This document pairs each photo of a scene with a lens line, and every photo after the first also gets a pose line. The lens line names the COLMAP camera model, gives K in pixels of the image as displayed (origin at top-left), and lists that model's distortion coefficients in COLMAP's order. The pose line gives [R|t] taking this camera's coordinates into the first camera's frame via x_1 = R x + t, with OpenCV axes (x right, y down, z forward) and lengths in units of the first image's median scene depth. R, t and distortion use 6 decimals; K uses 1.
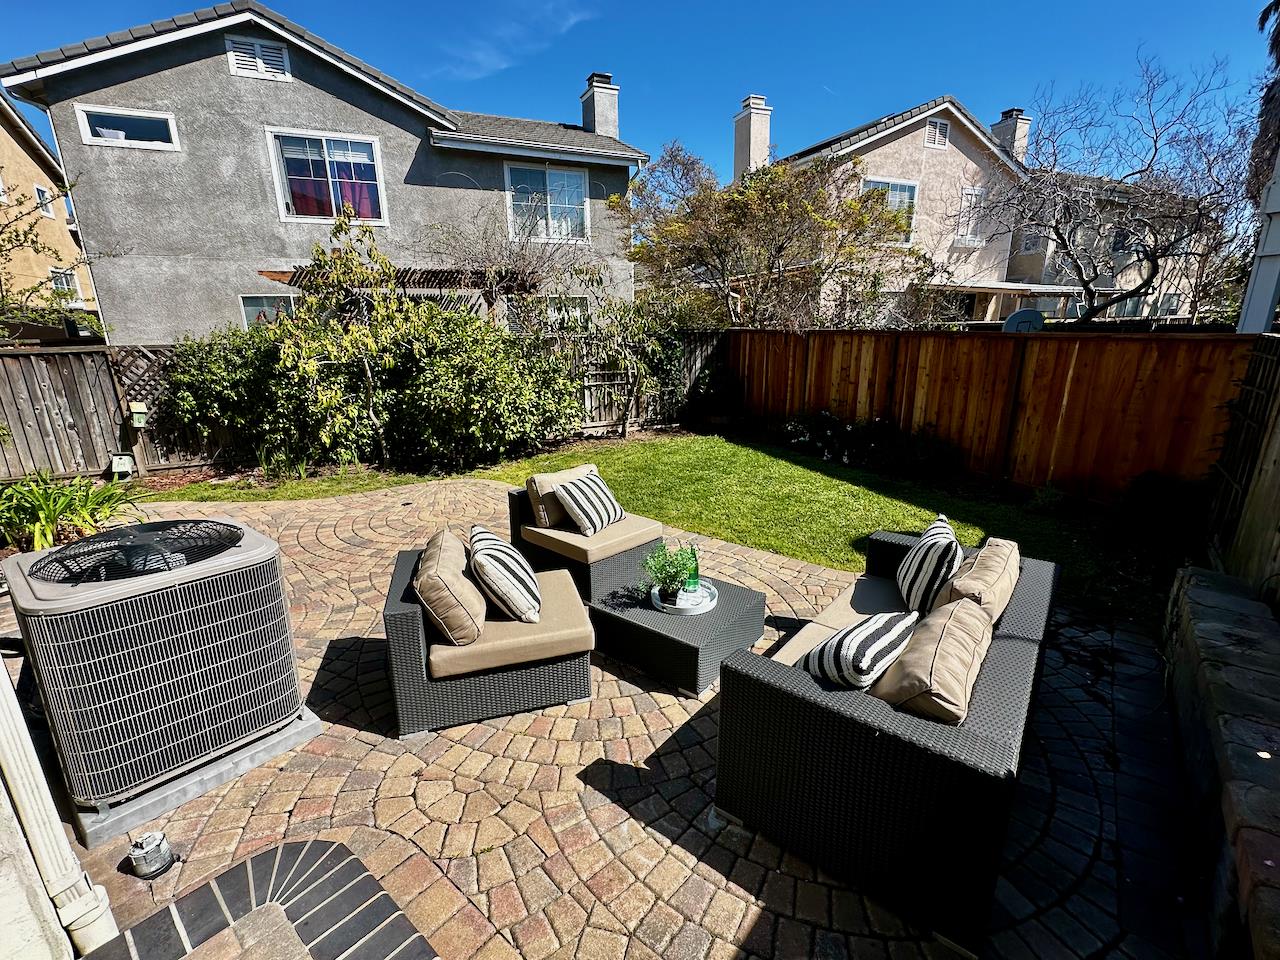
lens RADIAL K [[579.6, 0, 642.7], [0, 579.6, 483.8], [0, 0, 1]] dist [0.004941, 0.000945]
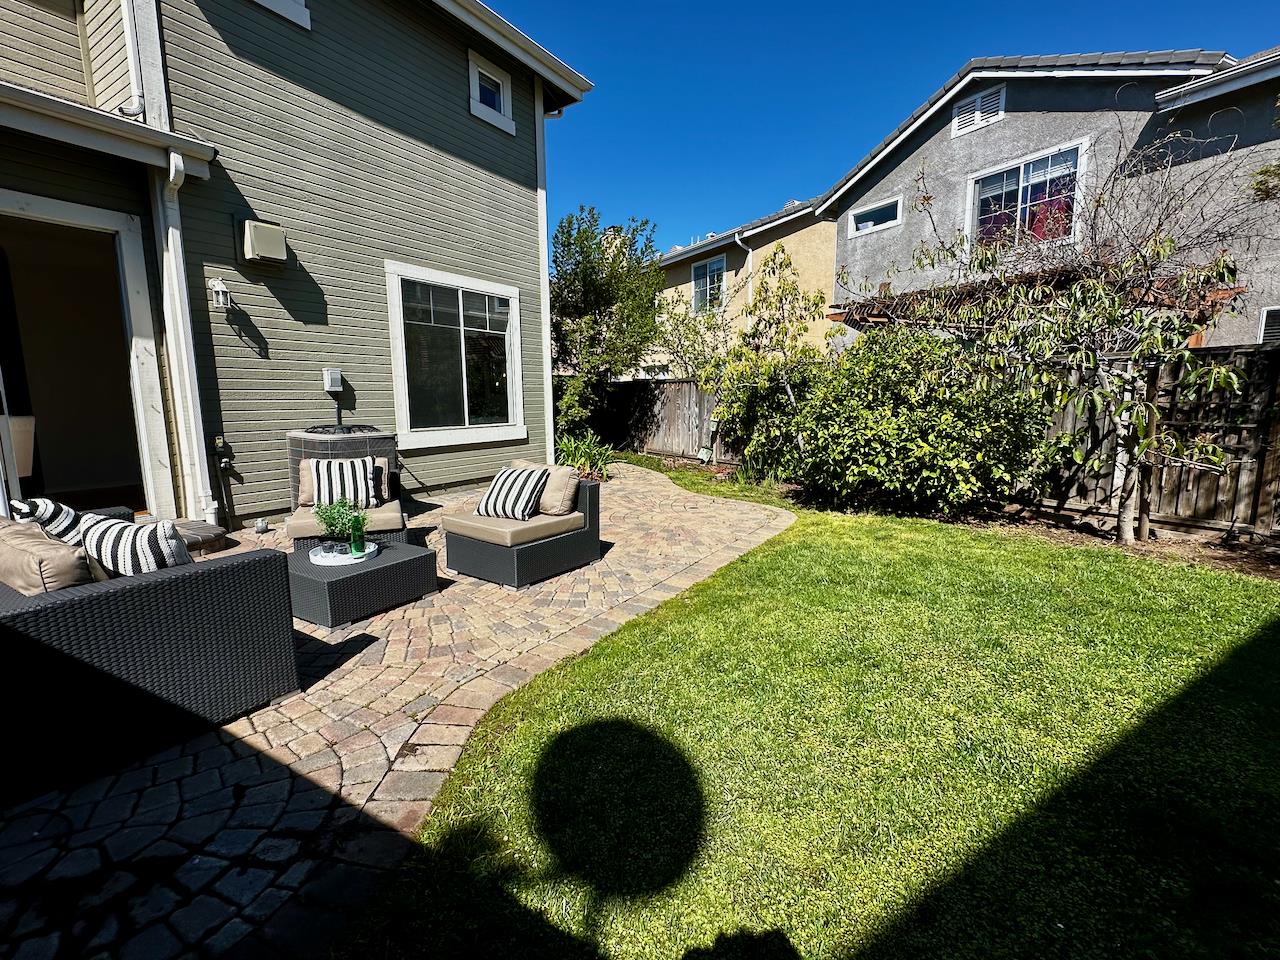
lens RADIAL K [[579.6, 0, 642.7], [0, 579.6, 481.3], [0, 0, 1]] dist [0.004941, 0.000945]
pose [[0.138904, 0.157666, -0.977674, 0.350115], [-0.267846, 0.956430, 0.116186, -0.063273], [0.953396, 0.245728, 0.175082, 0.397925]]
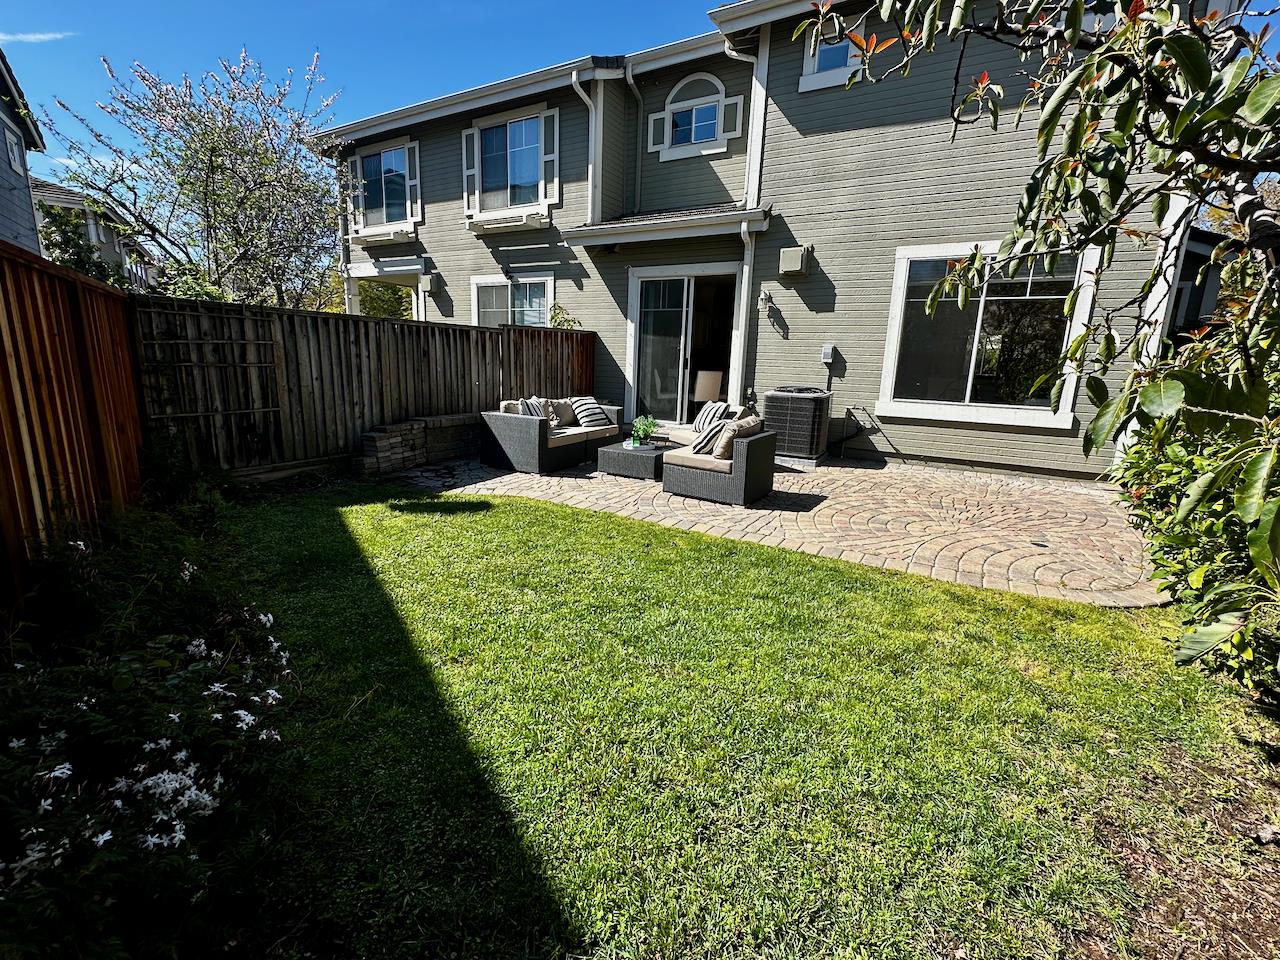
lens RADIAL K [[579.6, 0, 638.3], [0, 579.6, 479.3], [0, 0, 1]] dist [0.004941, 0.000945]
pose [[-0.985505, 0.014611, -0.169016, 0.117619], [-0.066376, 0.883650, 0.463419, -0.192365], [0.156122, 0.467921, -0.869871, 0.851595]]
